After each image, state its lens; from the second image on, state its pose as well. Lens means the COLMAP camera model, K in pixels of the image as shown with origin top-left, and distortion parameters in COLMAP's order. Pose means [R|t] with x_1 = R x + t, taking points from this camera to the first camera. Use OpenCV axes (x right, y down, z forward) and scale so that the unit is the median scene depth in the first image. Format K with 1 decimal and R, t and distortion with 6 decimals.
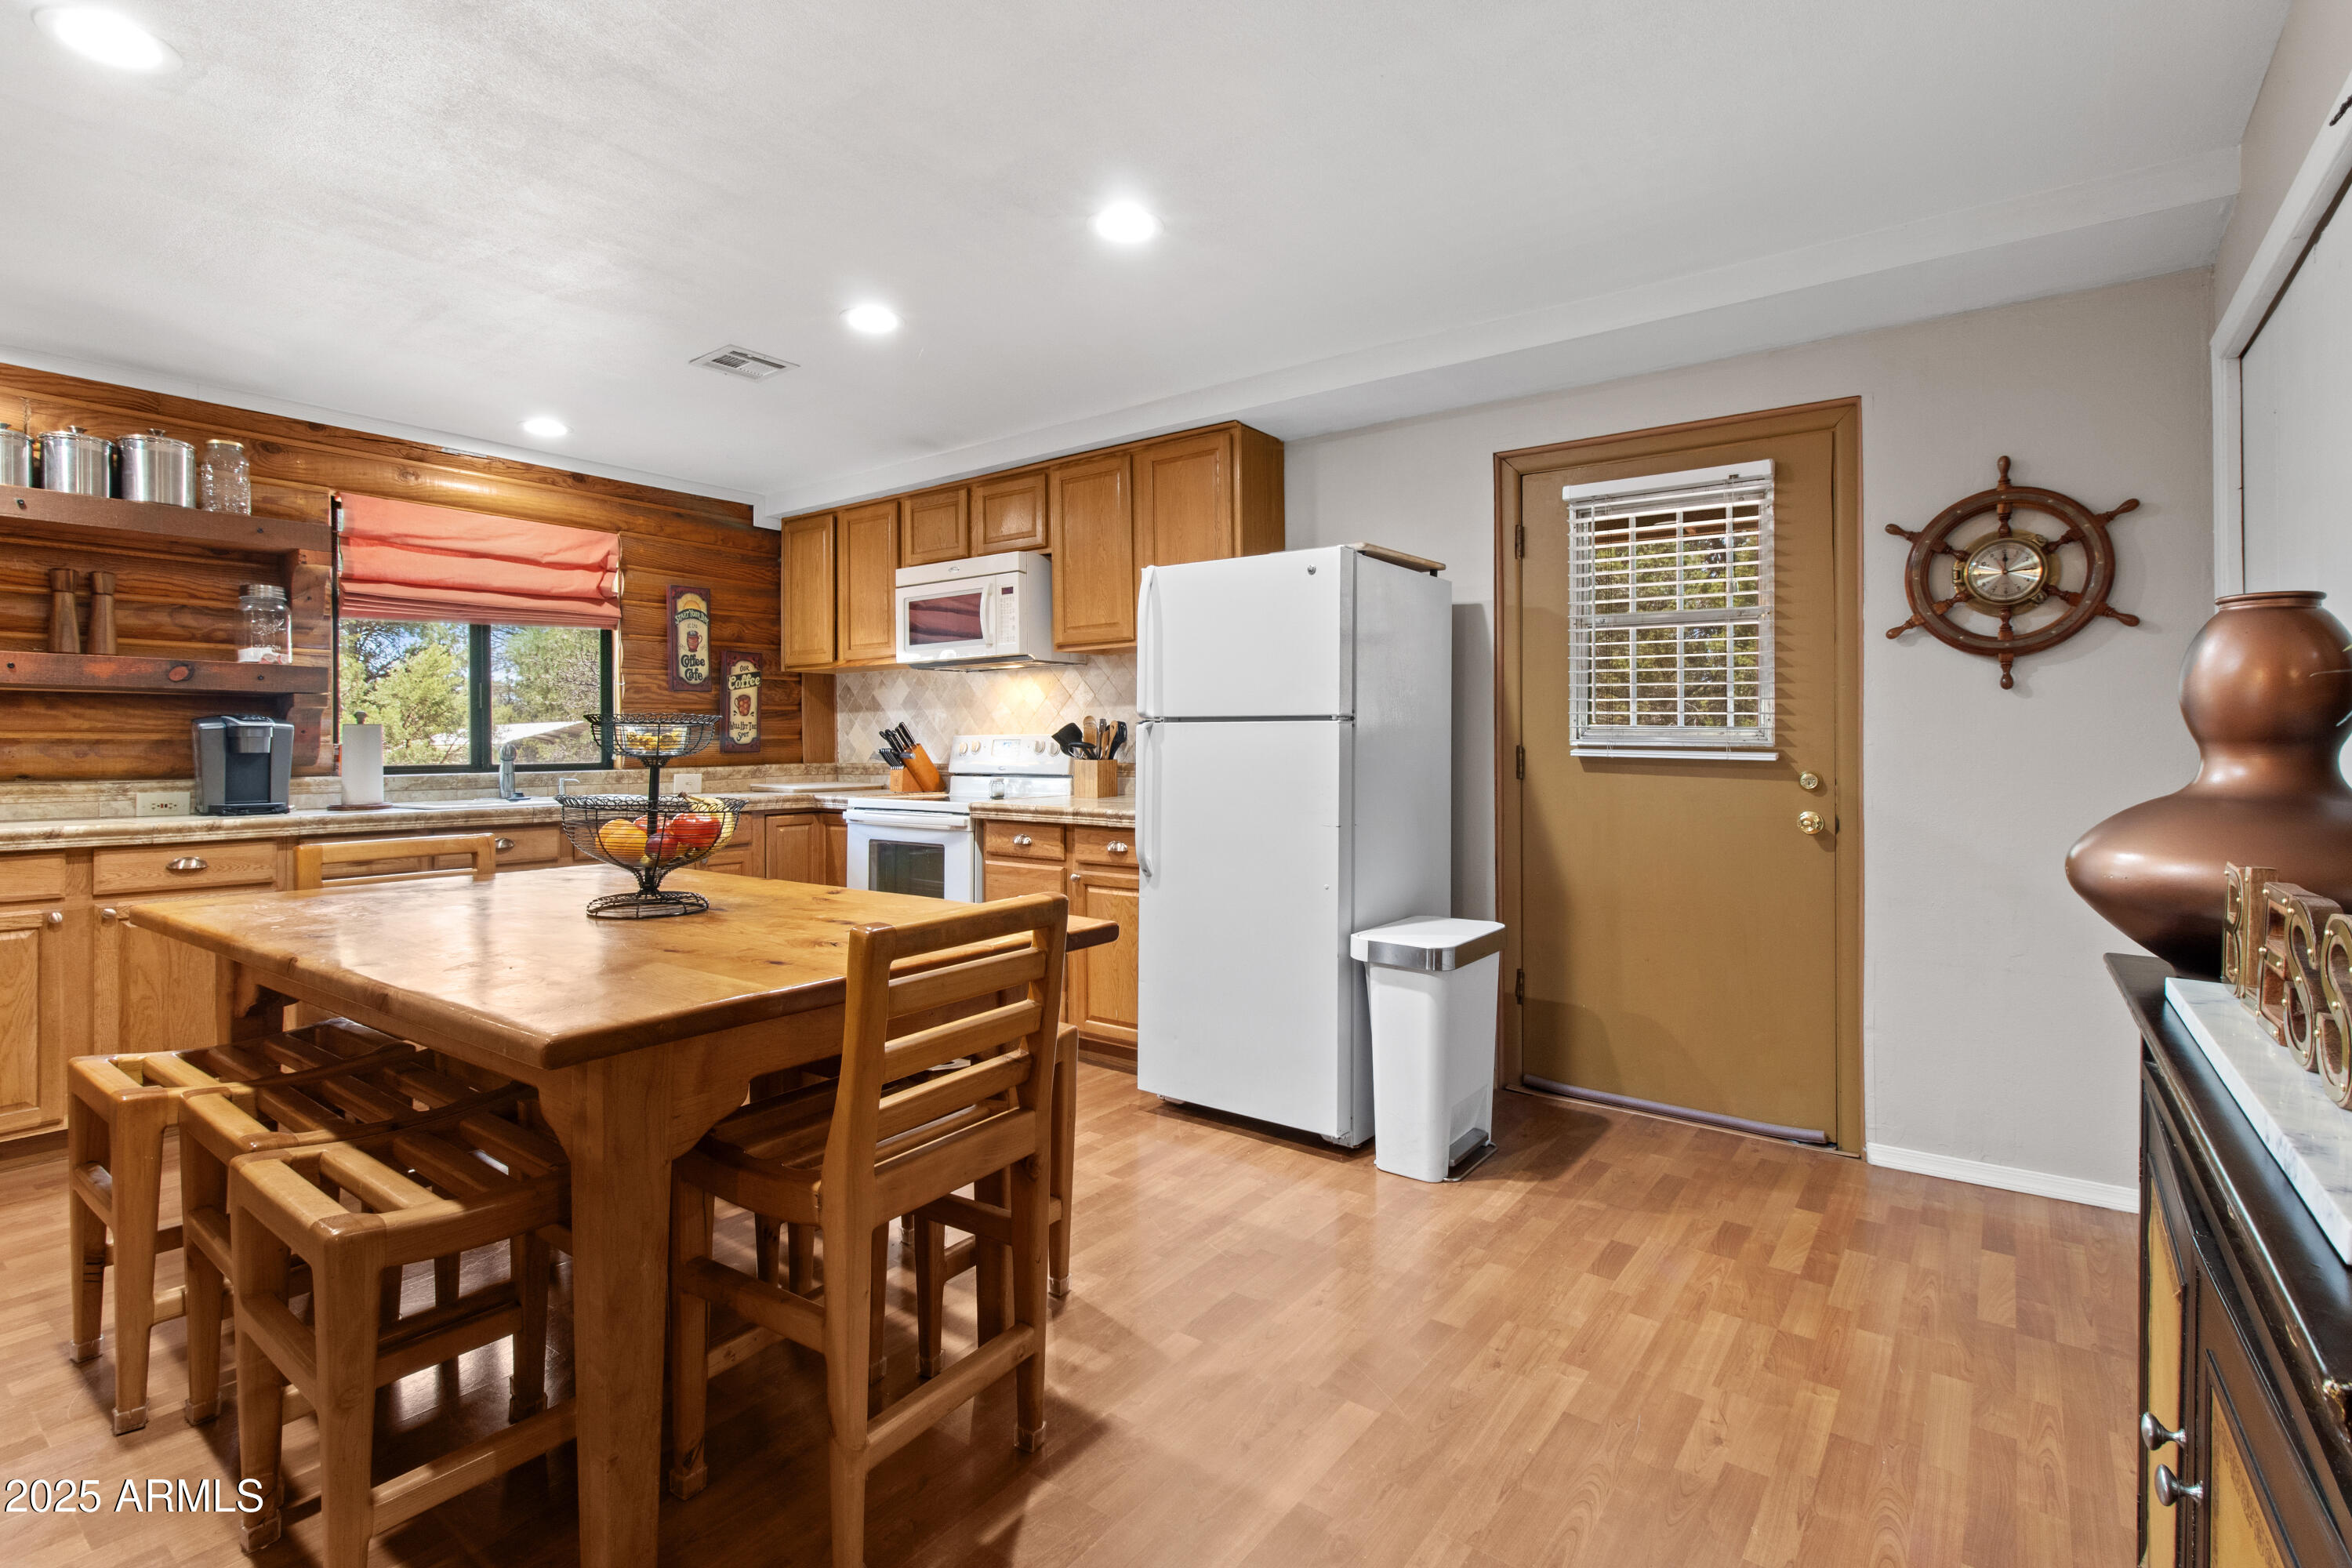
lens RADIAL K [[1113.2, 0, 1201.9], [0, 1113.2, 745.7], [0, 0, 1]] dist [0.000899, 0.000722]
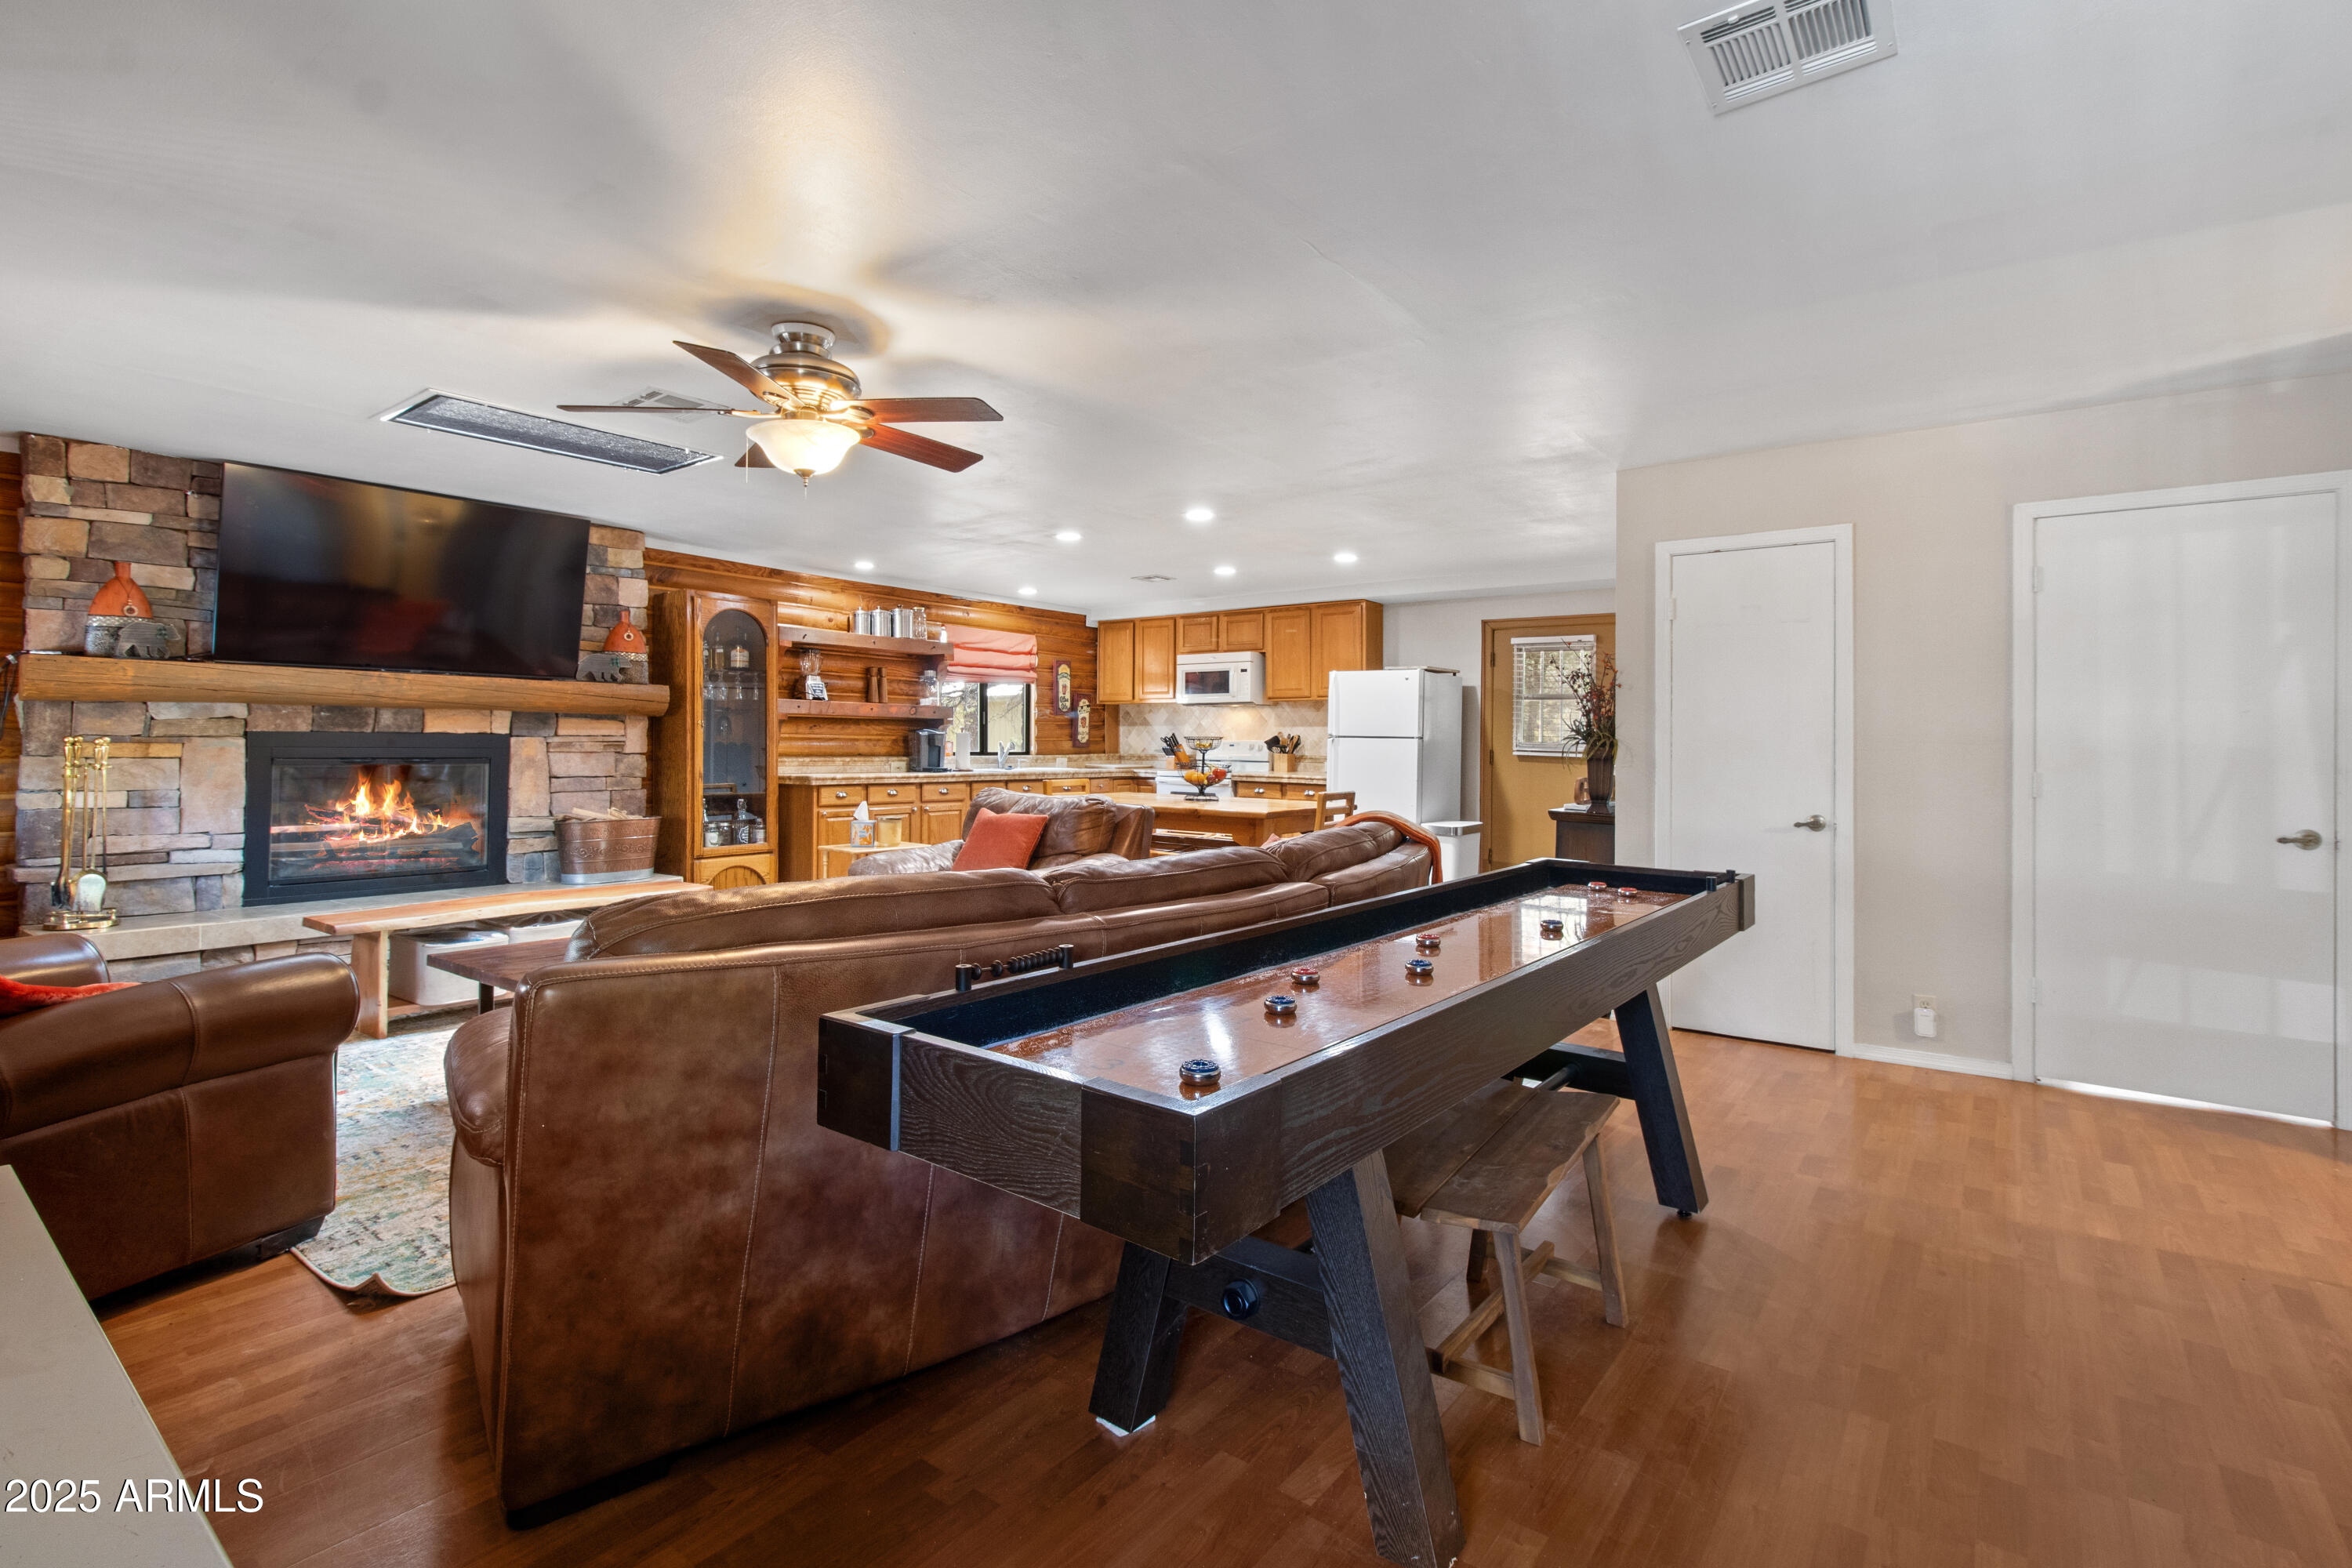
lens RADIAL K [[1113.2, 0, 1192.3], [0, 1113.2, 737.0], [0, 0, 1]] dist [0.000899, 0.000722]
pose [[0.999842, 0.013879, -0.011122, -0.248193], [-0.013944, 0.999886, -0.005826, -0.003733], [0.011039, 0.005980, 0.999921, -1.057759]]
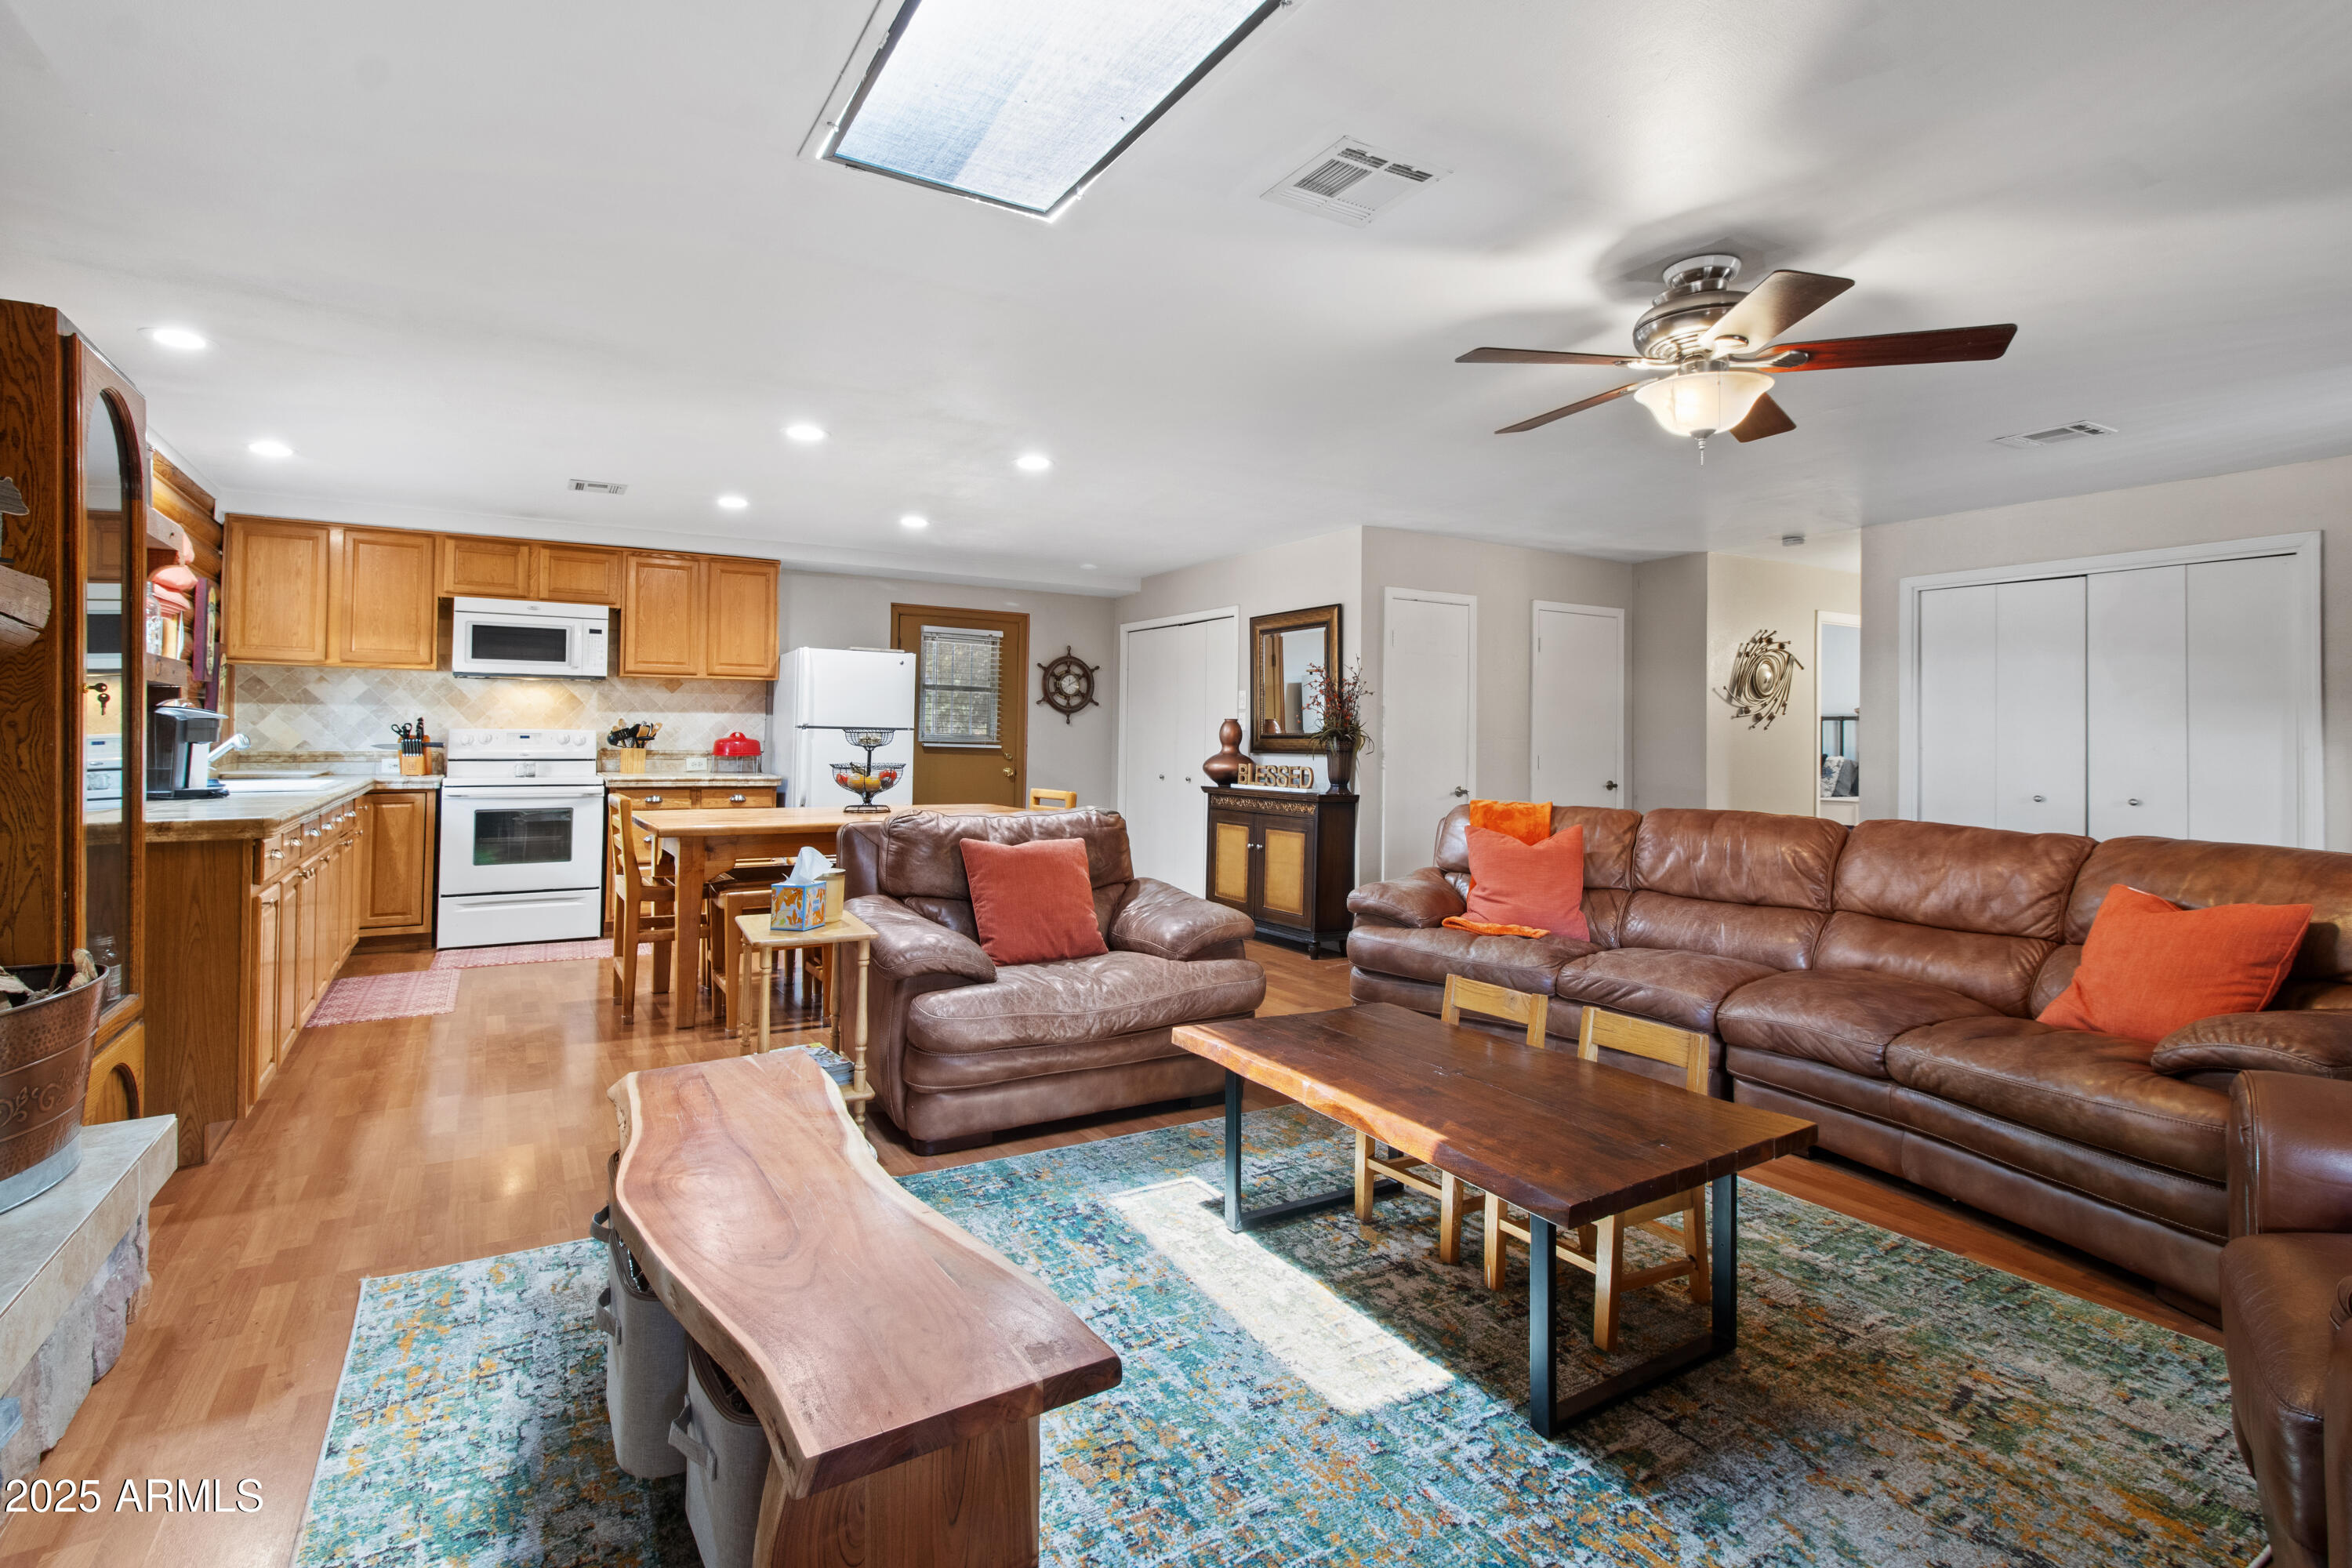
lens RADIAL K [[1113.2, 0, 1177.6], [0, 1113.2, 728.9], [0, 0, 1]] dist [0.000899, 0.000722]
pose [[0.378693, 0.016425, 0.925376, -1.242366], [-0.010444, 0.999855, -0.013473, -0.000671], [-0.925463, -0.004562, 0.378810, -0.255886]]
